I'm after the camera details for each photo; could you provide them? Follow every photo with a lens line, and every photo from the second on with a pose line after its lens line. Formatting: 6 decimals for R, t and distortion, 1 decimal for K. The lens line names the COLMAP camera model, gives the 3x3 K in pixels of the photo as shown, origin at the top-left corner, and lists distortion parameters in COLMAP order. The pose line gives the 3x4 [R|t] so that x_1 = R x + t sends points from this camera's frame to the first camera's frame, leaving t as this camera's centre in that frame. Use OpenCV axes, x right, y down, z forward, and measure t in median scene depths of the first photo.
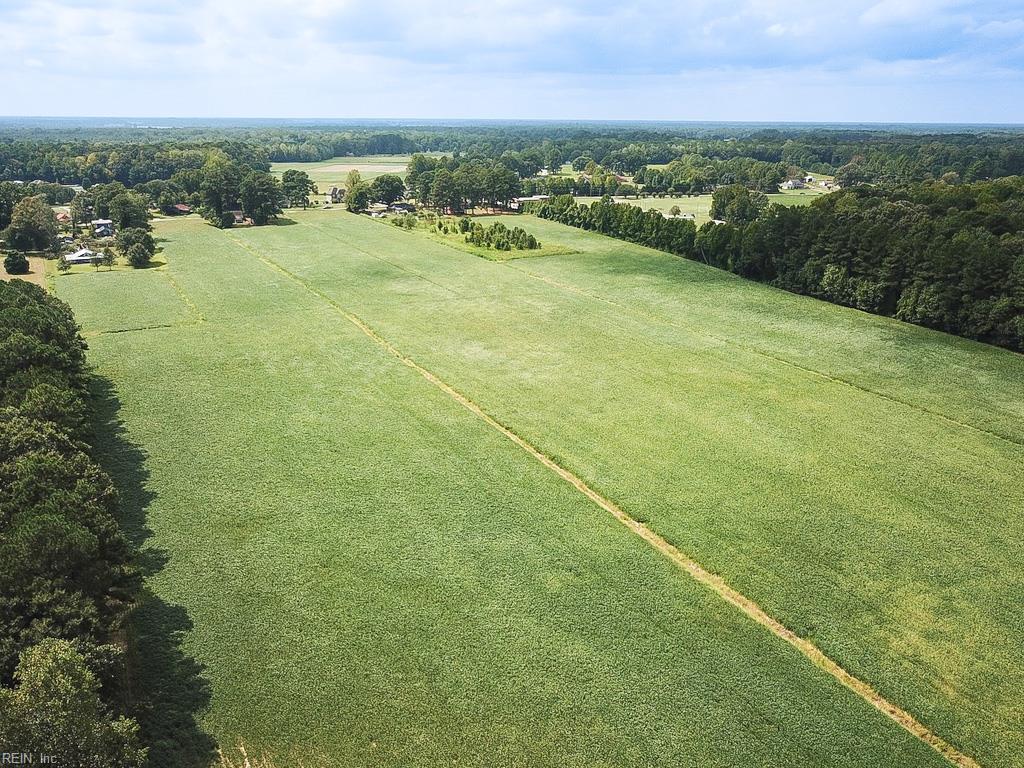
lens RADIAL K [[791.5, 0, 513.9], [0, 791.5, 392.9], [0, 0, 1]] dist [0.001865, -0.021265]
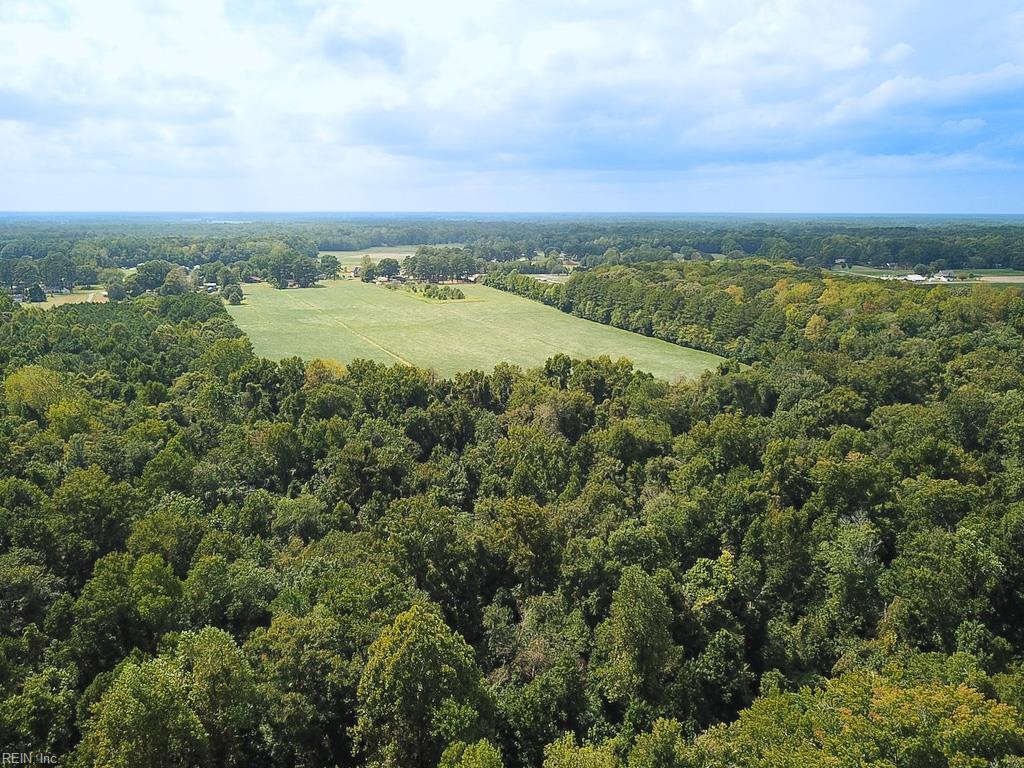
lens RADIAL K [[791.5, 0, 509.1], [0, 791.5, 379.7], [0, 0, 1]] dist [0.001865, -0.021265]
pose [[0.997883, 0.009700, -0.064309, 0.171167], [-0.017534, 0.992327, -0.122395, 0.137523], [0.062628, 0.123264, 0.990396, -0.462406]]
